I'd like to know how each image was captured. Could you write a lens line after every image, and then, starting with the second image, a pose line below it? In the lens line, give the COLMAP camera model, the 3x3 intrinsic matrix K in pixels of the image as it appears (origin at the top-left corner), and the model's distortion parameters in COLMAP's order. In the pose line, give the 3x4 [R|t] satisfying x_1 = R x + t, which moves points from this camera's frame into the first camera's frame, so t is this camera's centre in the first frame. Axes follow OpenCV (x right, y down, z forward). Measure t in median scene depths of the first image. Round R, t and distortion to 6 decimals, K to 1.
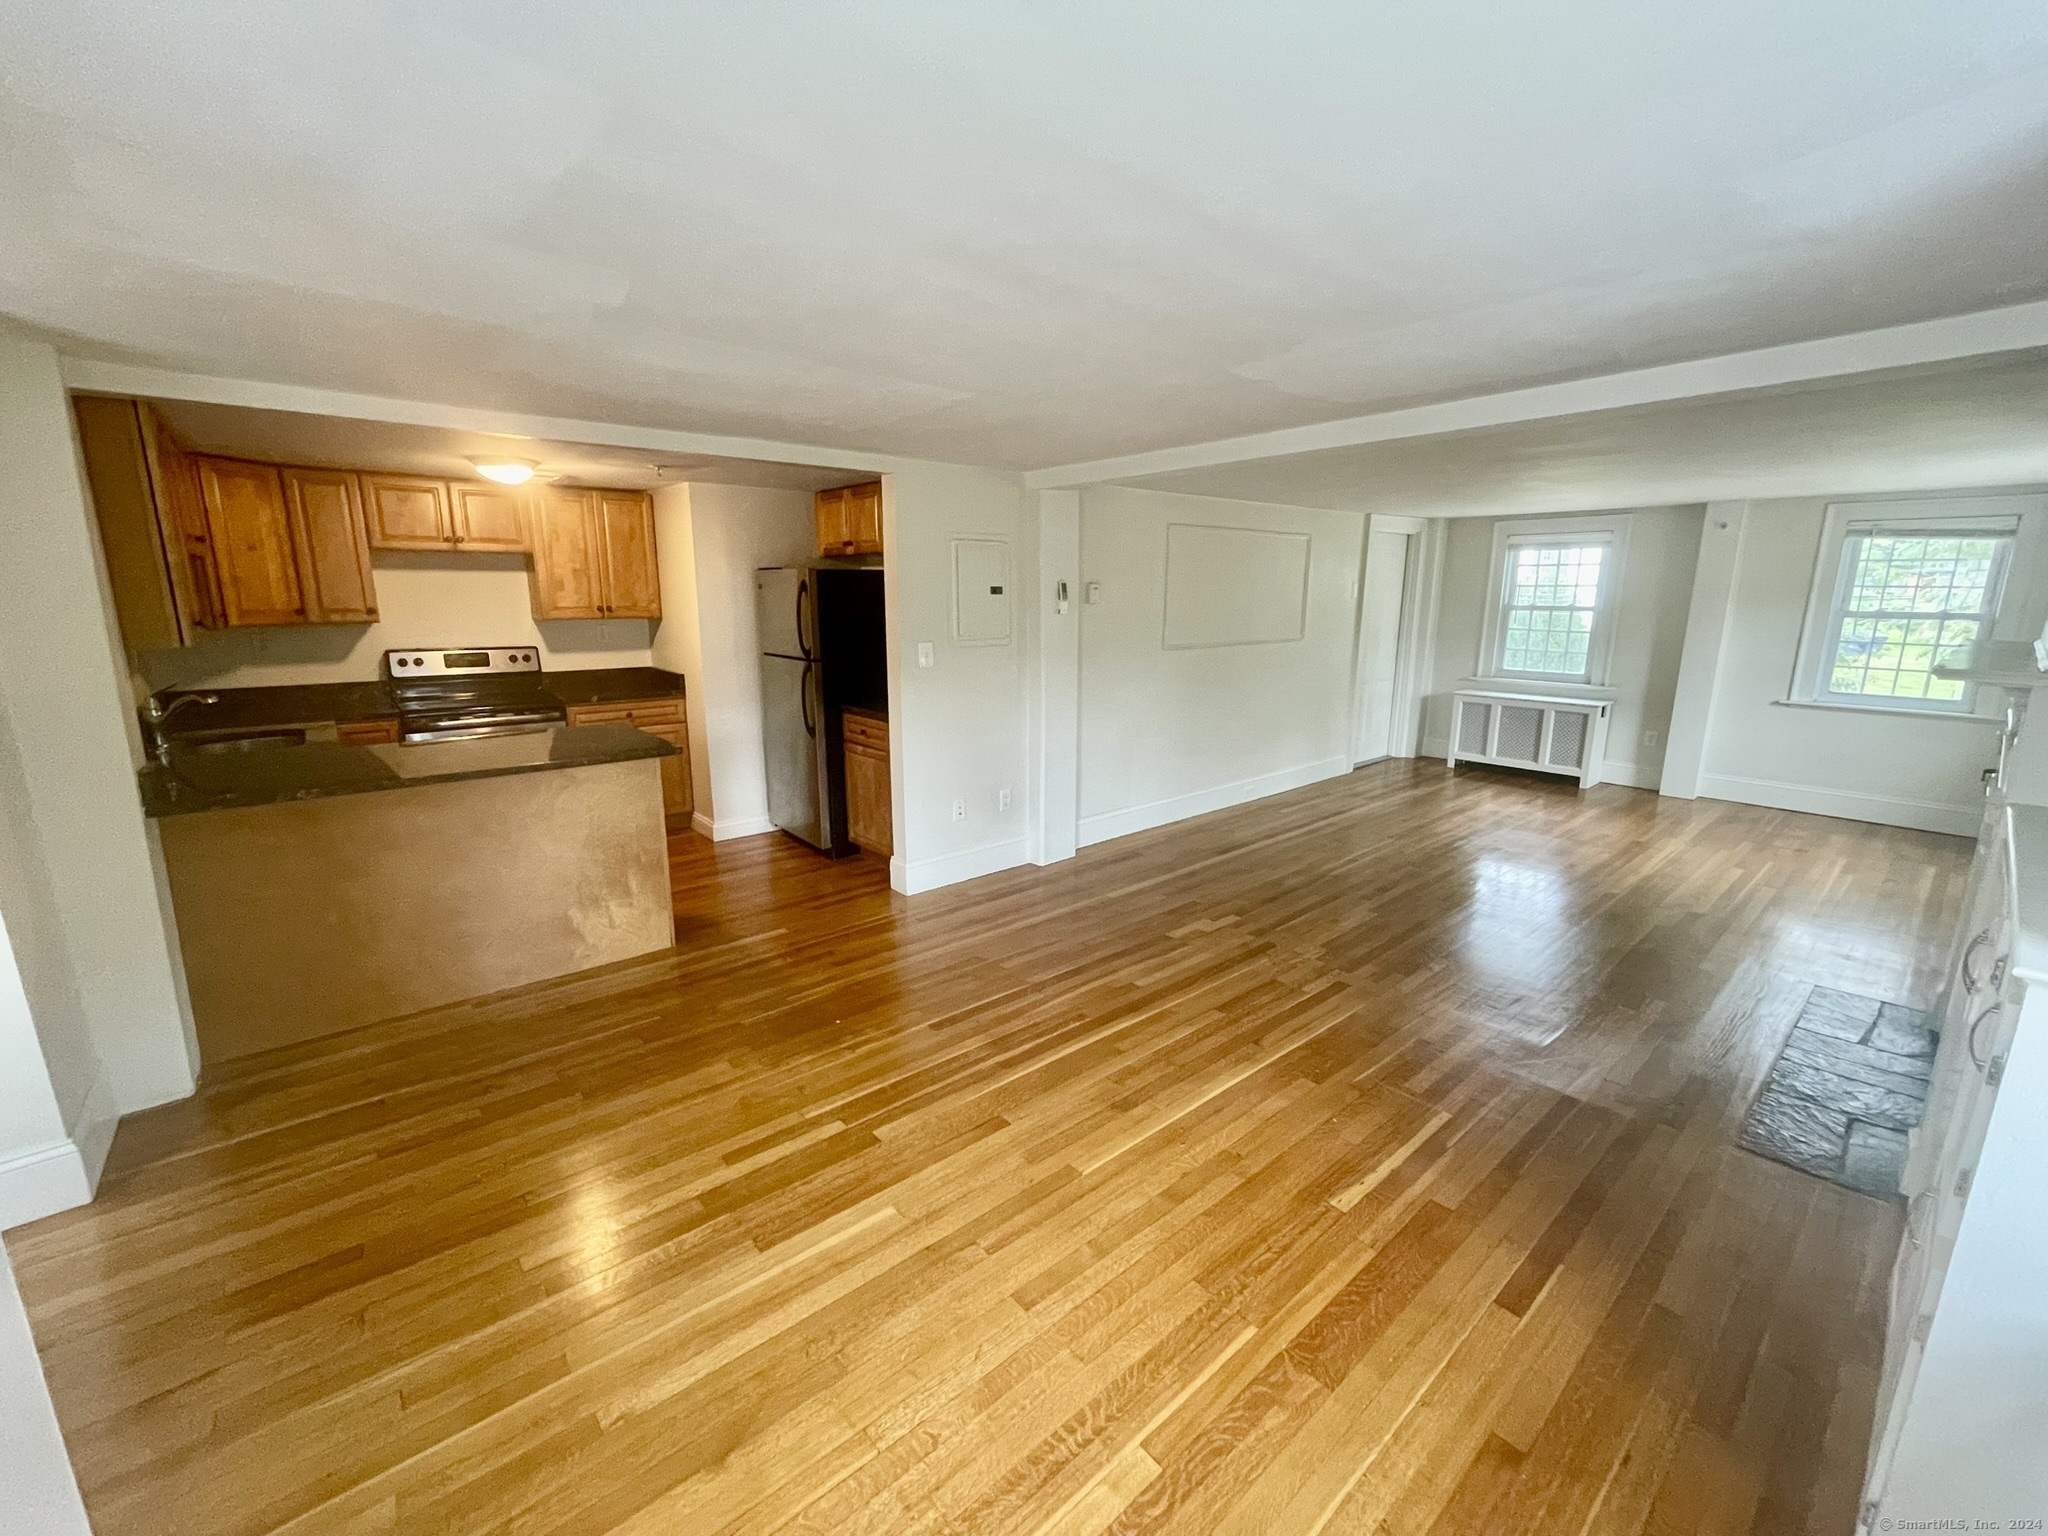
lens RADIAL K [[830.0, 0, 1024.0], [0, 830.0, 768.0], [0, 0, 1]] dist [-0.001577, -0.000678]
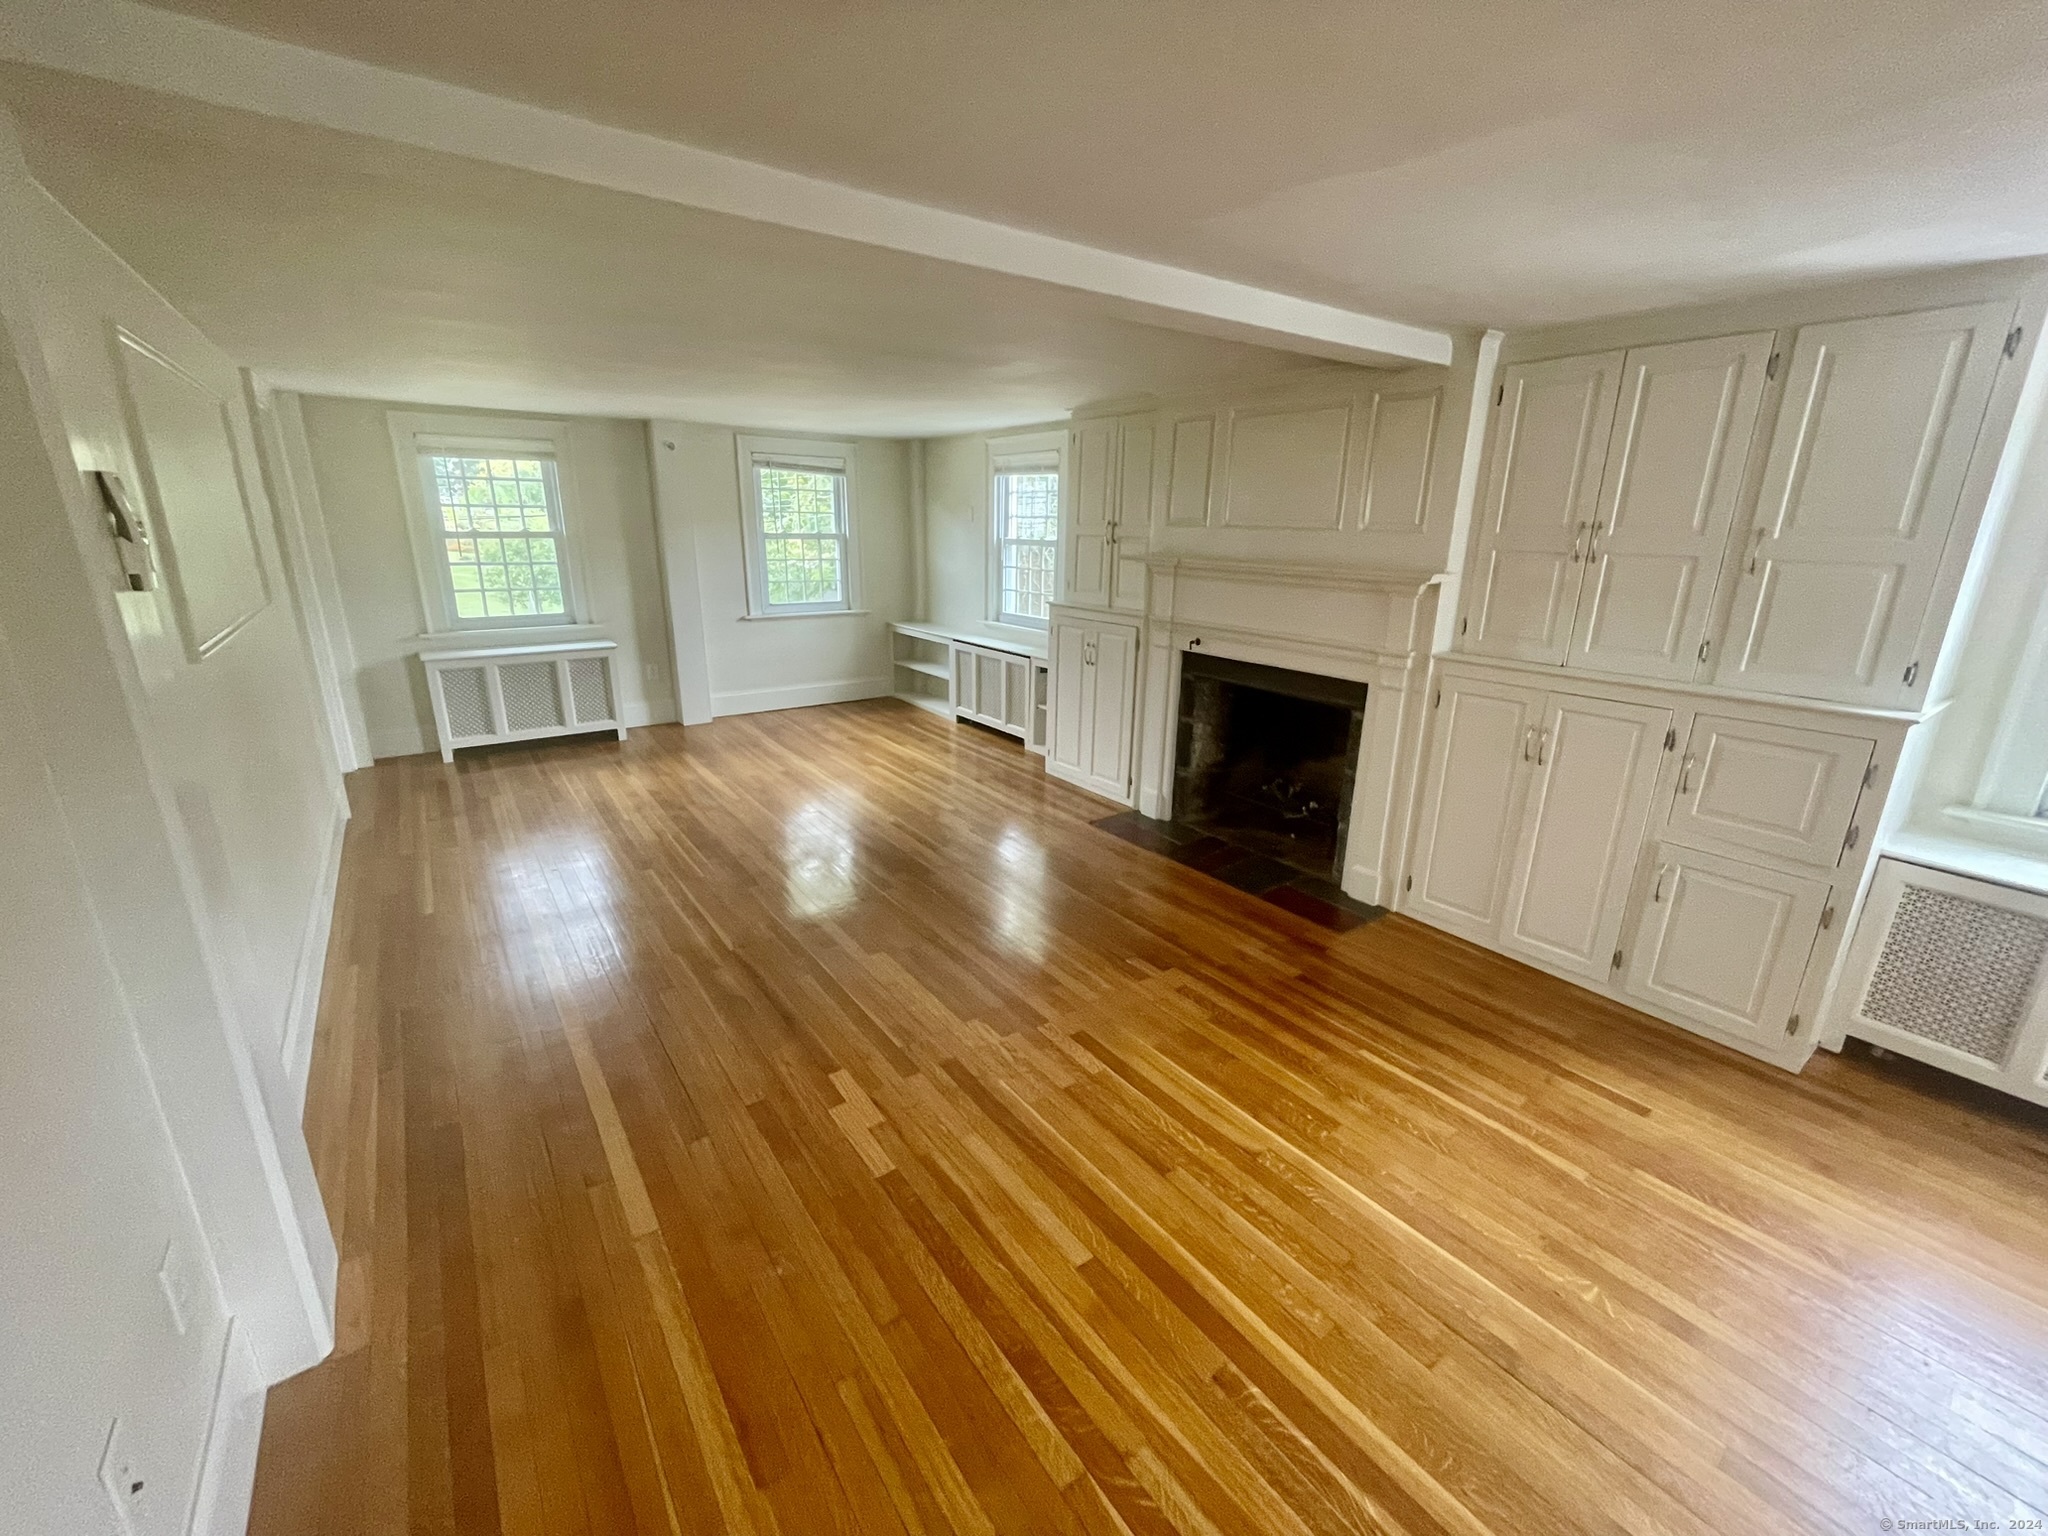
lens RADIAL K [[826.3, 0, 1024.0], [0, 826.3, 768.0], [0, 0, 1]] dist [0.001795, 0.000092]
pose [[0.079057, -0.288531, 0.954201, -0.204892], [0.196435, 0.942938, 0.268850, -0.139320], [-0.977325, 0.166184, 0.131223, 0.637571]]
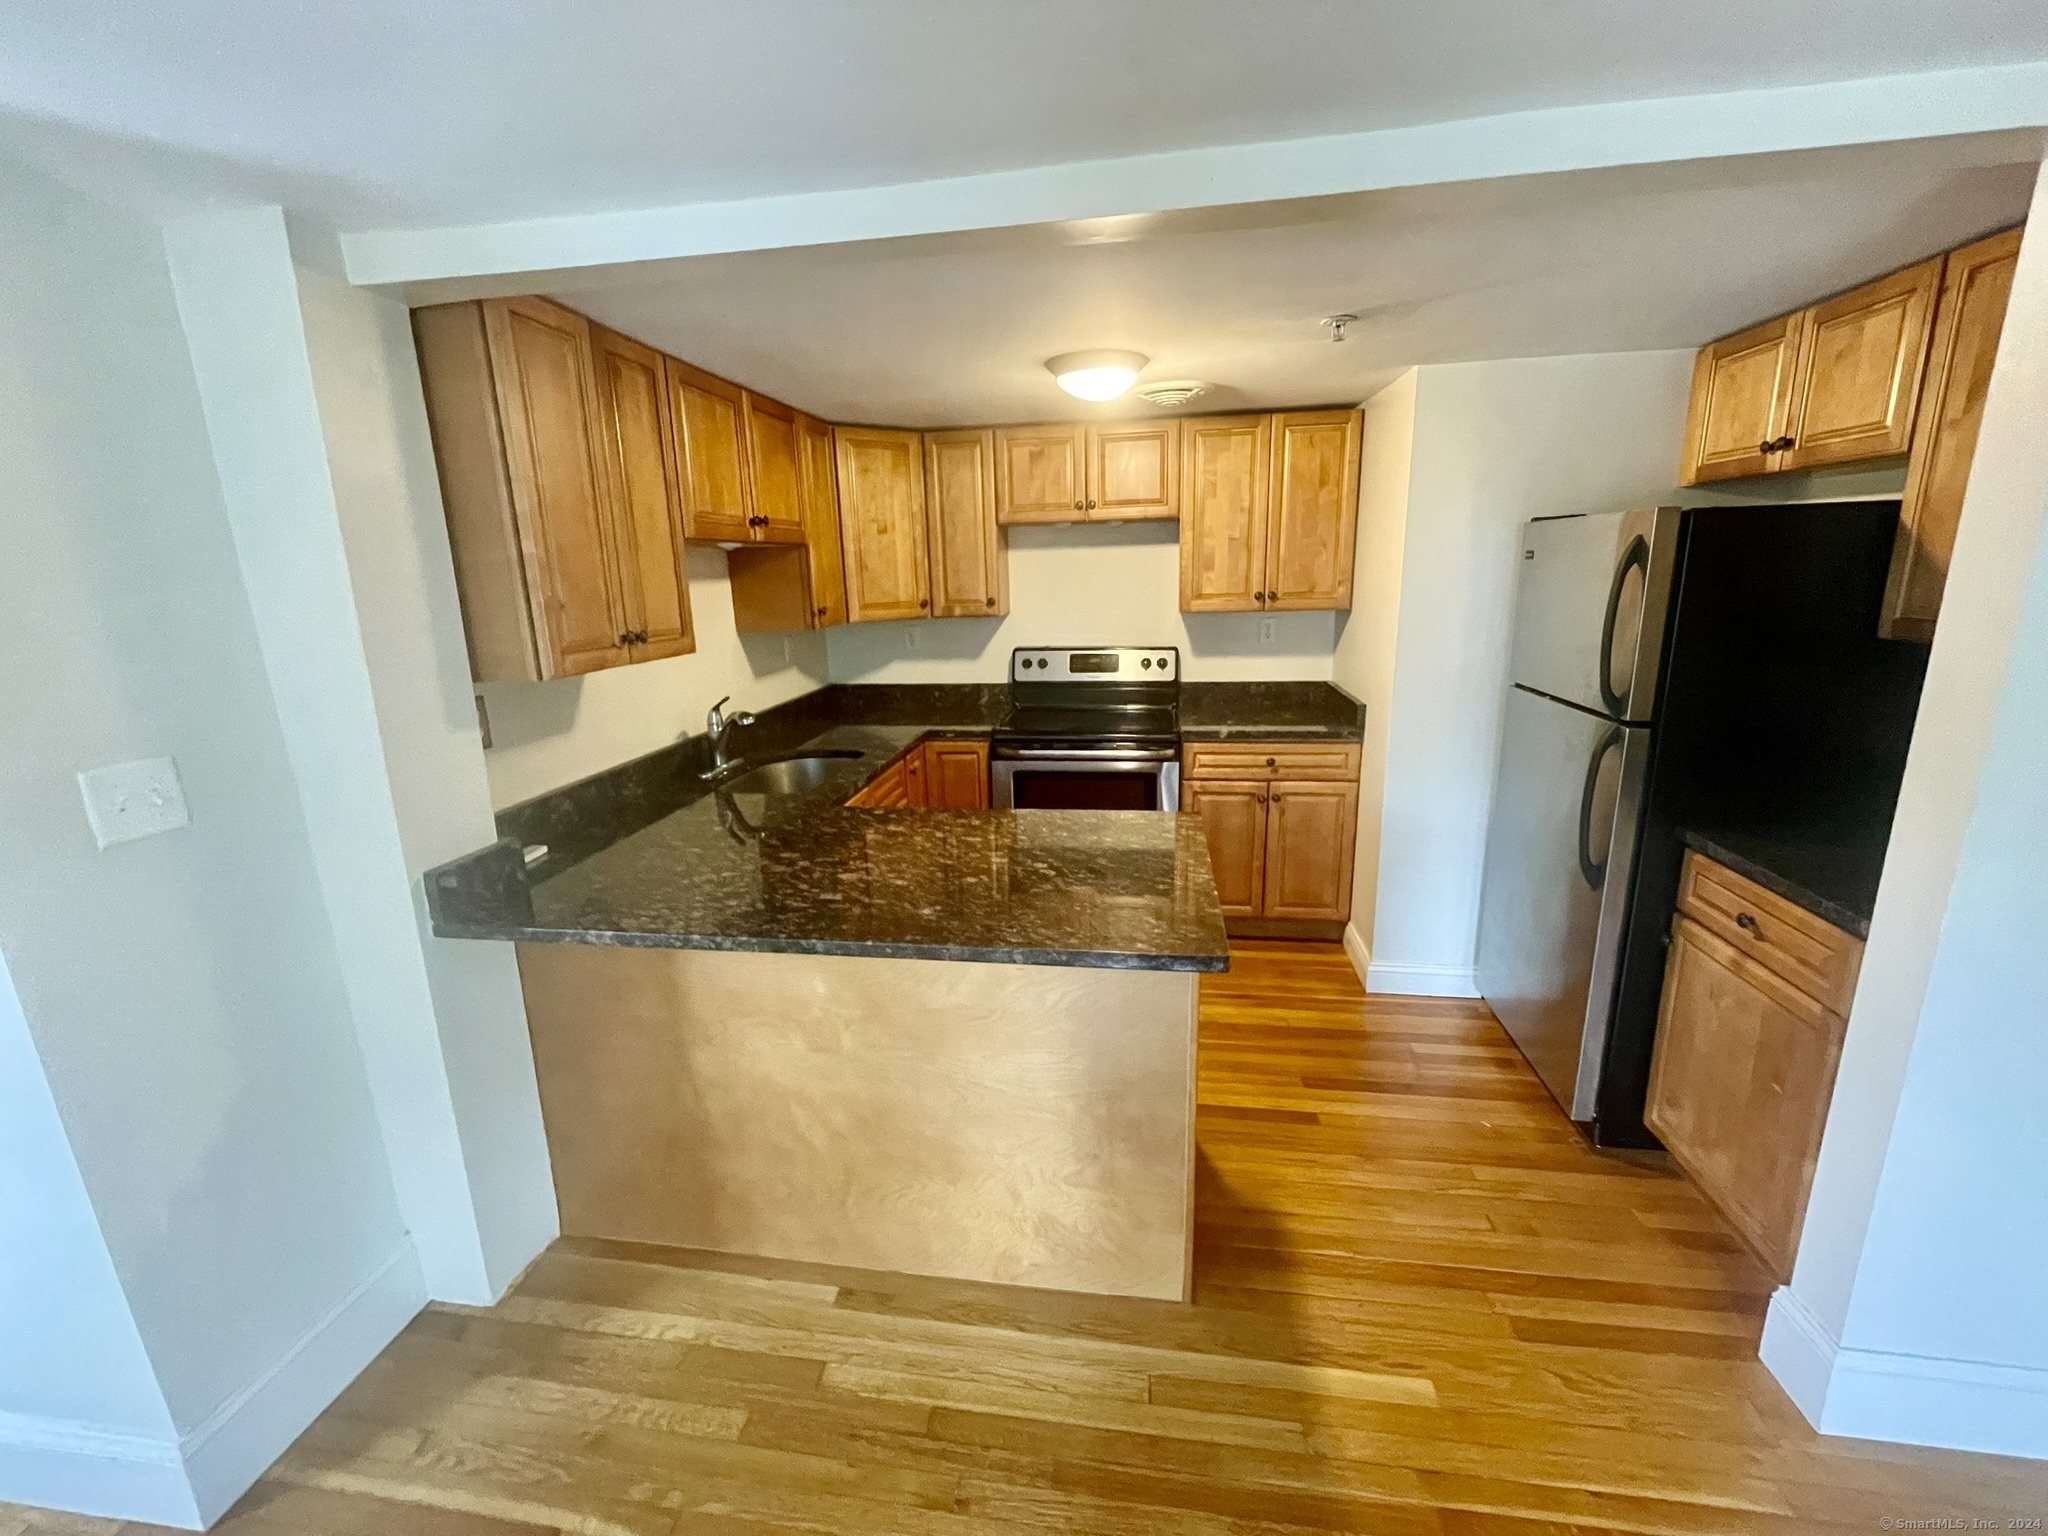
lens RADIAL K [[830.0, 0, 1024.0], [0, 830.0, 768.0], [0, 0, 1]] dist [-0.001577, -0.000678]
pose [[0.656279, 0.155803, -0.738257, -0.135137], [-0.127063, 0.987296, 0.095407, -0.105356], [0.743743, 0.031191, 0.667738, 0.464093]]
